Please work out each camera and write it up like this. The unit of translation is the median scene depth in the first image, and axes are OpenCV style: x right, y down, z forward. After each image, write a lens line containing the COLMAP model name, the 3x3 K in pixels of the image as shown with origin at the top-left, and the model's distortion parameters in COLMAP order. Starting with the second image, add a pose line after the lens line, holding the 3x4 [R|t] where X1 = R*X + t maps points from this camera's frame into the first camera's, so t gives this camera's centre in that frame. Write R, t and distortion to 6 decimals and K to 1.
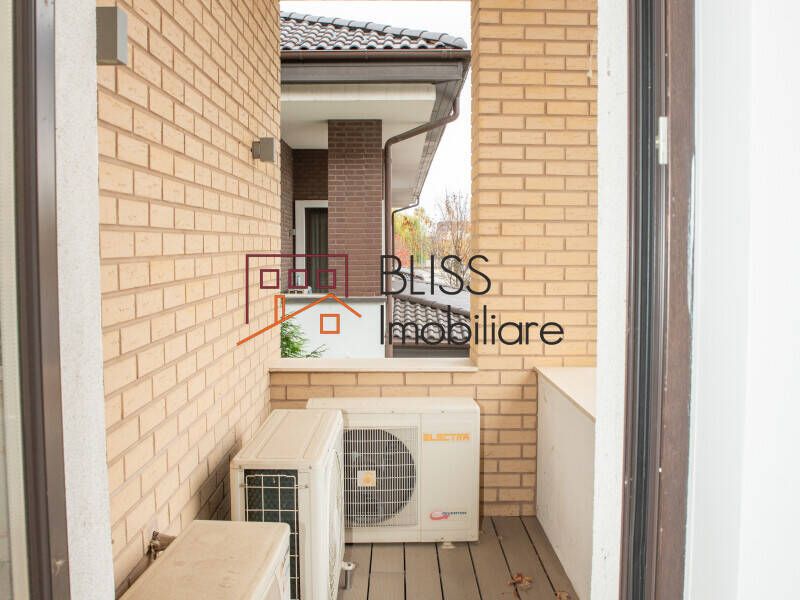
lens RADIAL K [[629.1, 0, 399.7], [0, 629.1, 297.9], [0, 0, 1]] dist [-0.082380, 0.010815]
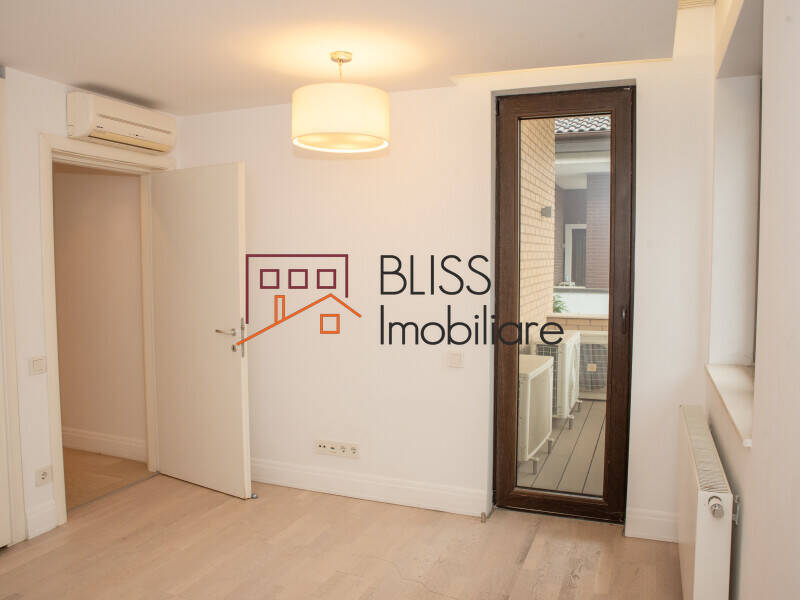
lens RADIAL K [[629.1, 0, 400.2], [0, 629.1, 301.4], [0, 0, 1]] dist [-0.082380, 0.010815]
pose [[0.908820, 0.023692, -0.416516, 0.123812], [-0.024552, 0.999693, 0.003293, 0.041321], [0.416466, 0.007233, 0.909123, -0.633283]]
